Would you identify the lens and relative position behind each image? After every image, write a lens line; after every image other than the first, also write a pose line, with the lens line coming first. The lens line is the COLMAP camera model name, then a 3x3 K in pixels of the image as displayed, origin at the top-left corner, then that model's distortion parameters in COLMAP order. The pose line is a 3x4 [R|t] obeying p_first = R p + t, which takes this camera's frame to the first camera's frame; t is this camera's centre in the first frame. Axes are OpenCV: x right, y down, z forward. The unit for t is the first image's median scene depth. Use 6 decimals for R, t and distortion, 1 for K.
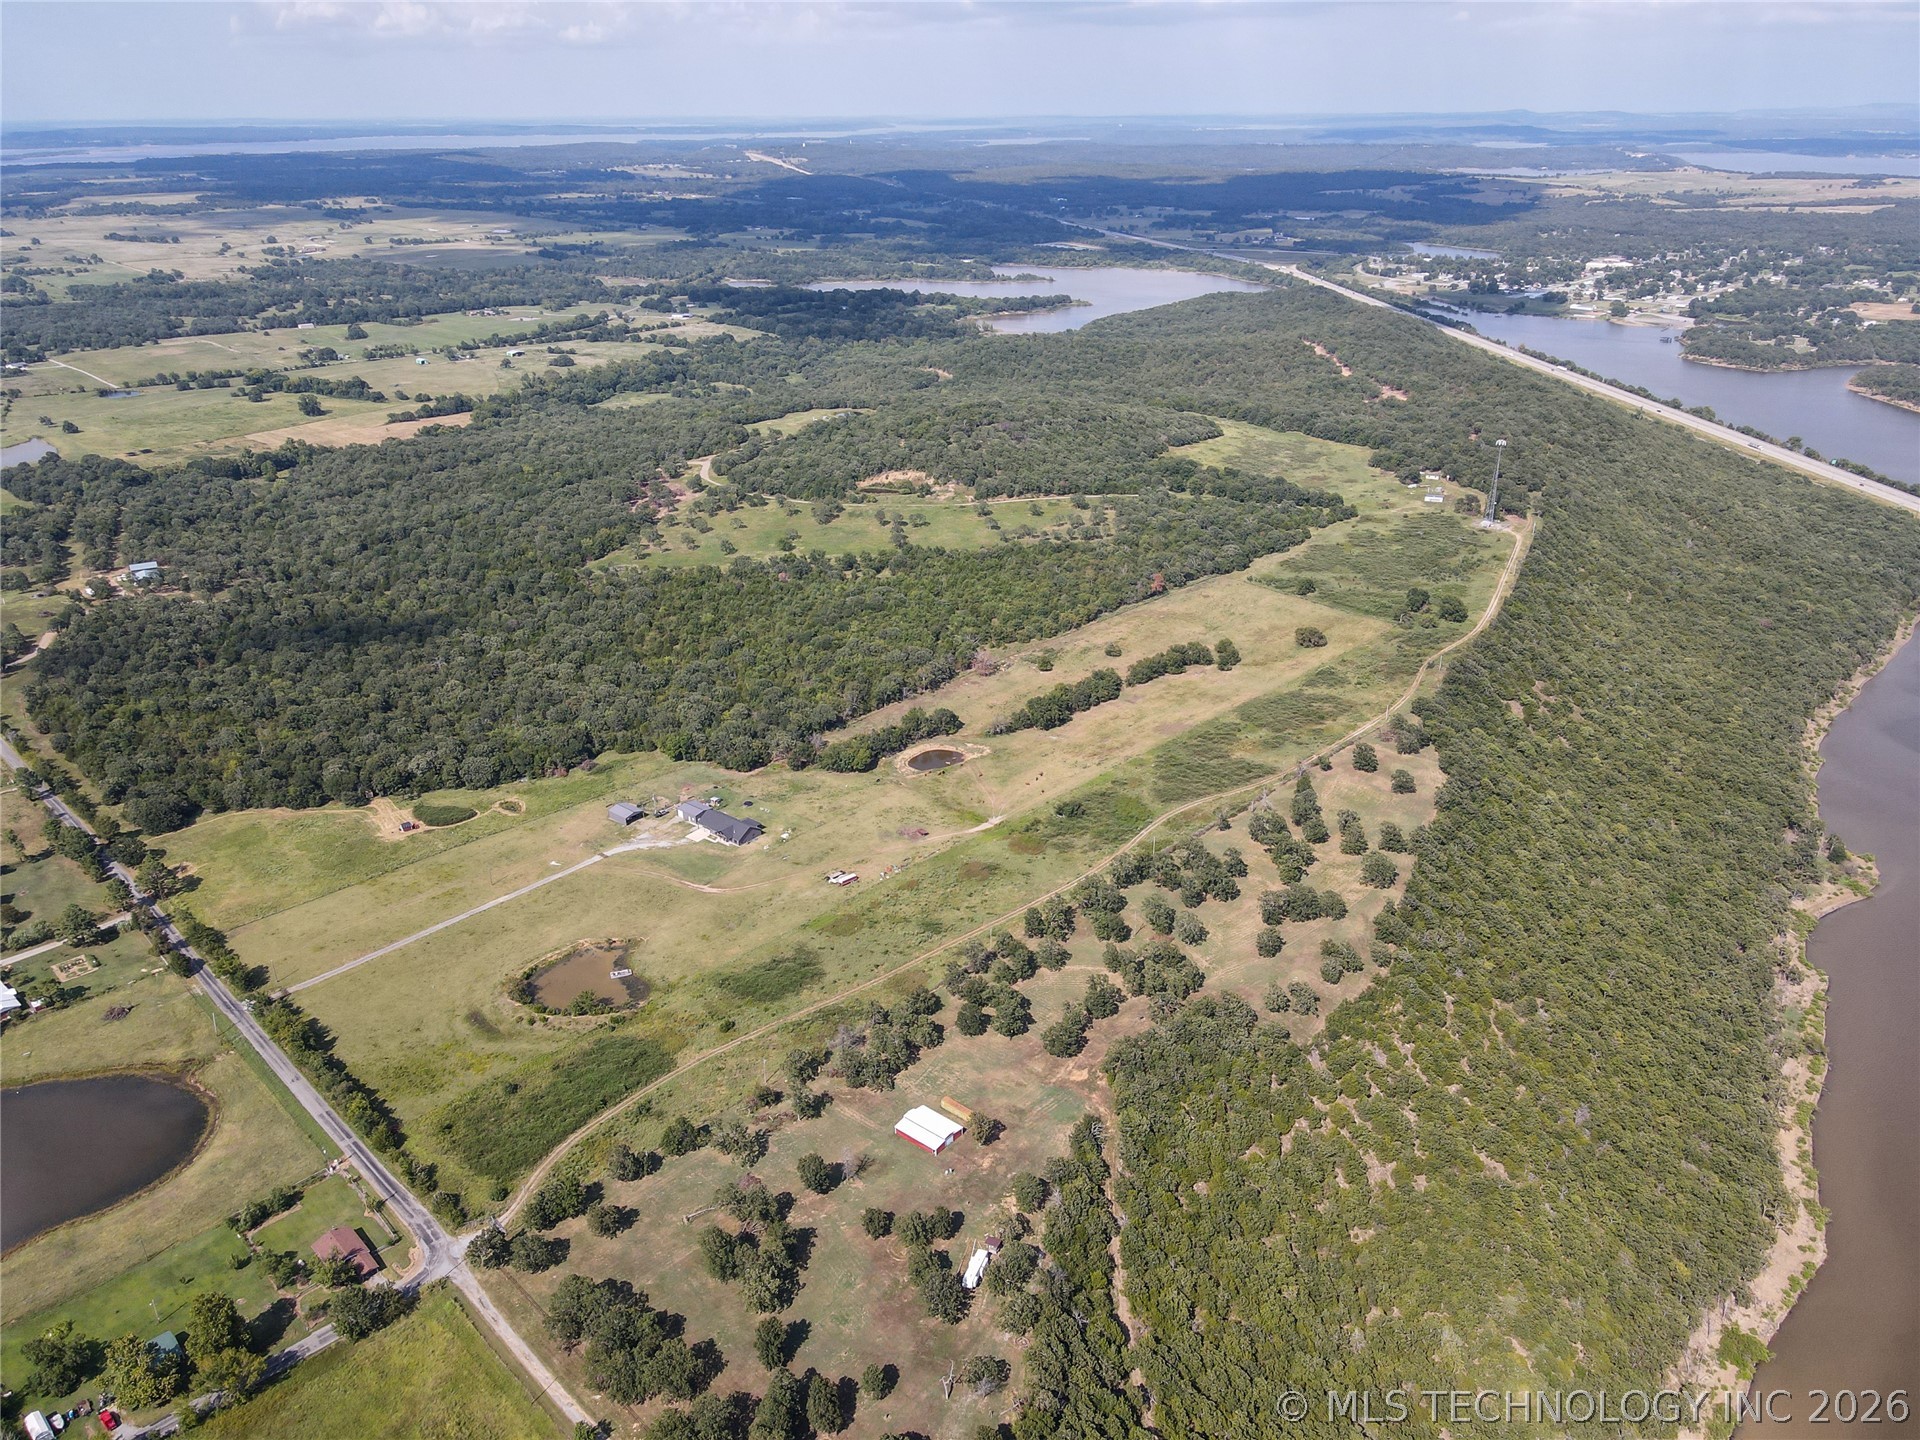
lens RADIAL K [[1384.9, 0, 964.5], [0, 1384.9, 732.9], [0, 0, 1]] dist [-0.010218, 0.054287]
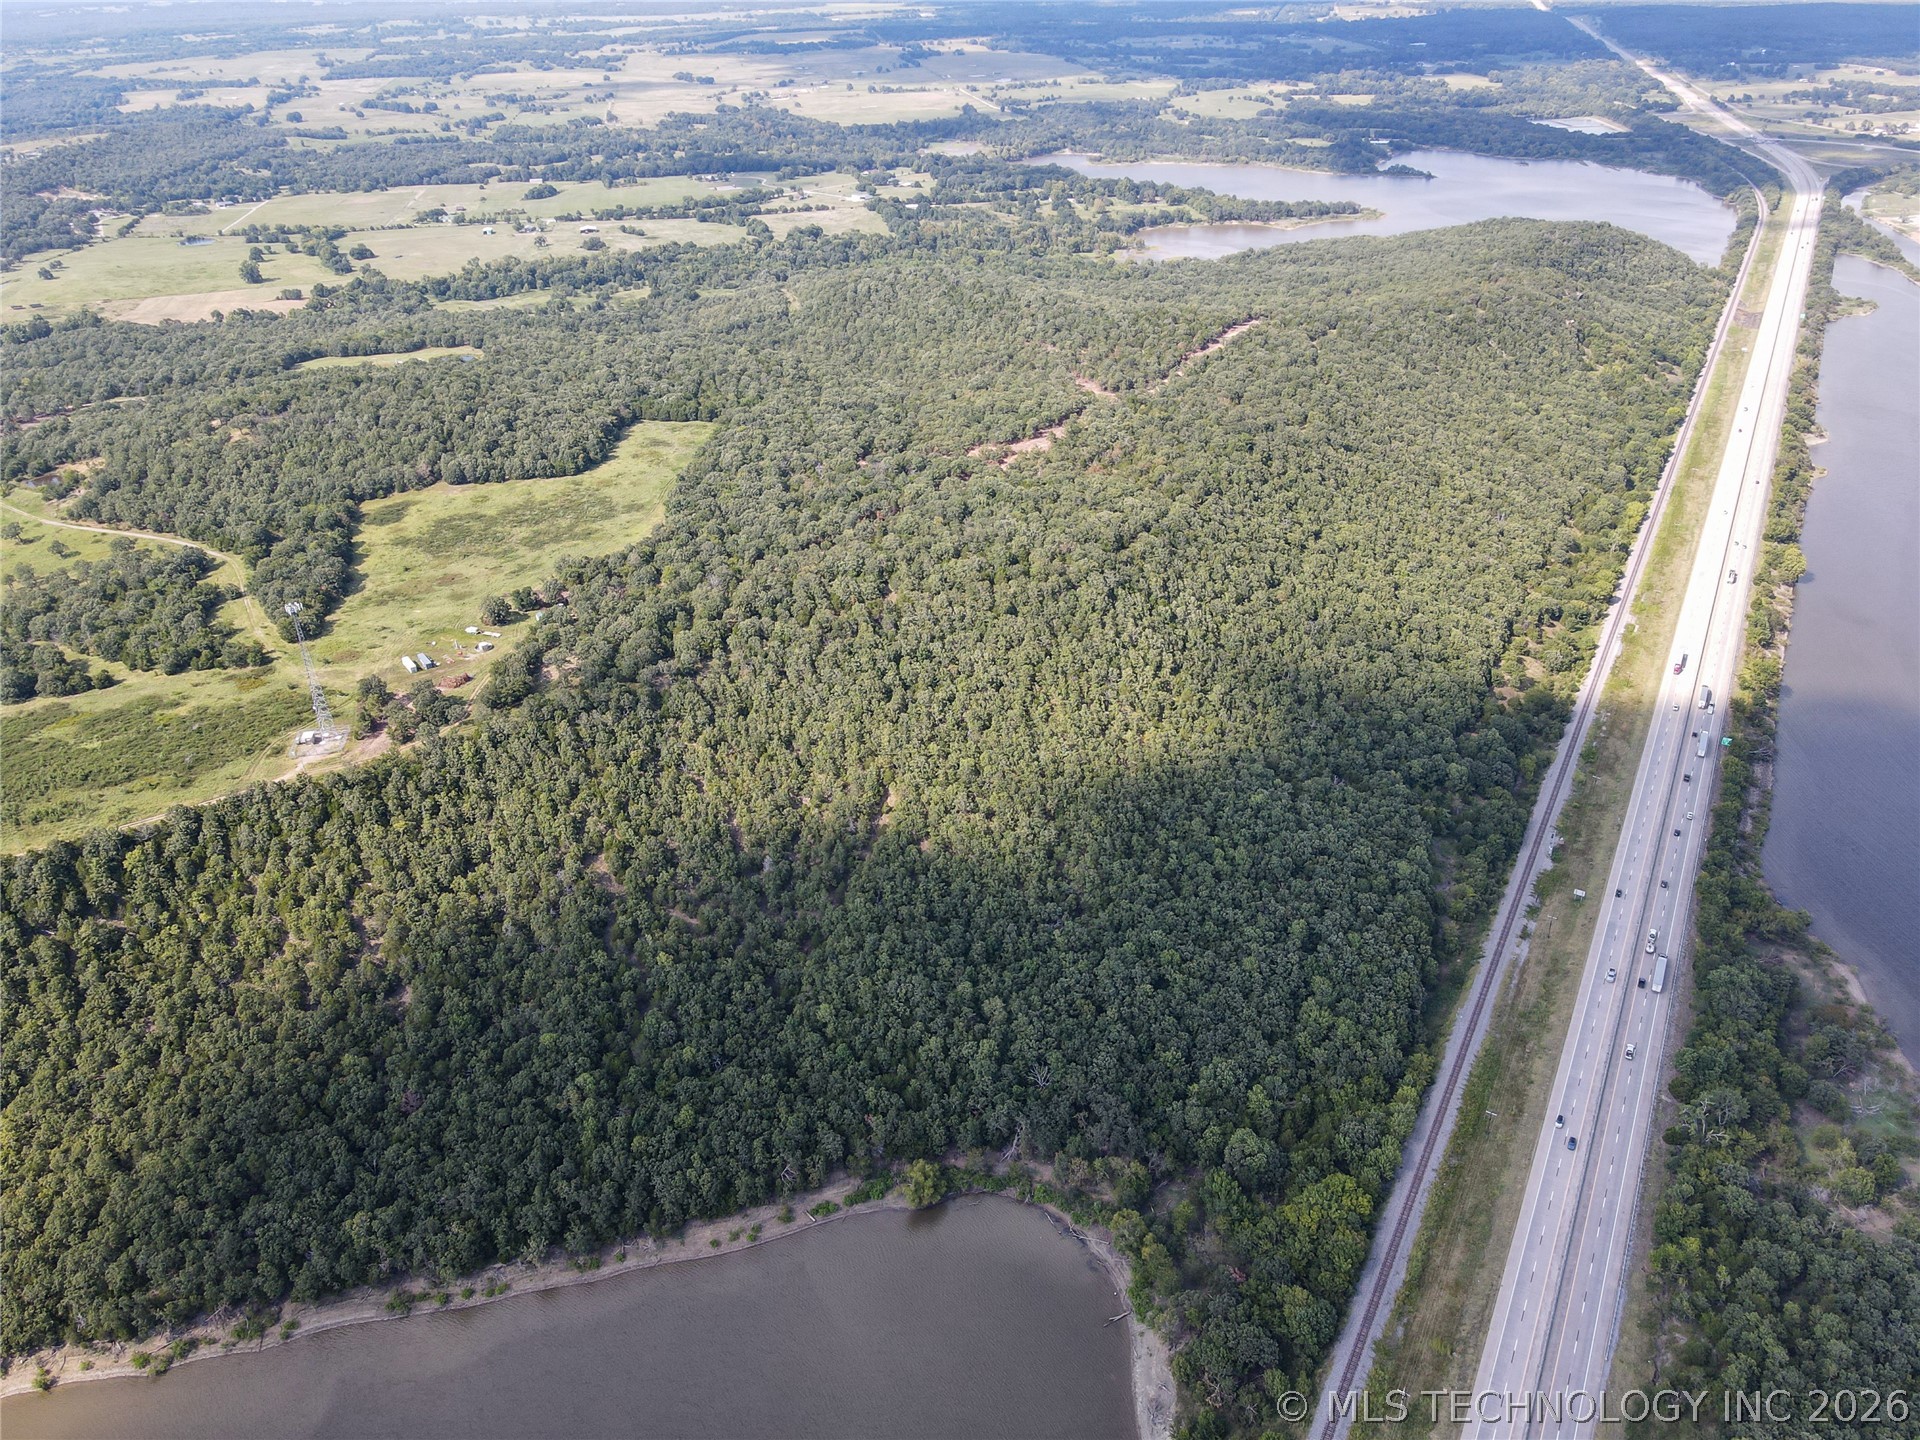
lens RADIAL K [[1384.9, 0, 964.5], [0, 1384.9, 732.9], [0, 0, 1]] dist [-0.010218, 0.054287]
pose [[0.829220, 0.253357, -0.498202, 0.956716], [-0.207151, 0.967191, 0.147071, -0.315388], [0.519118, -0.018751, 0.854497, 0.690427]]
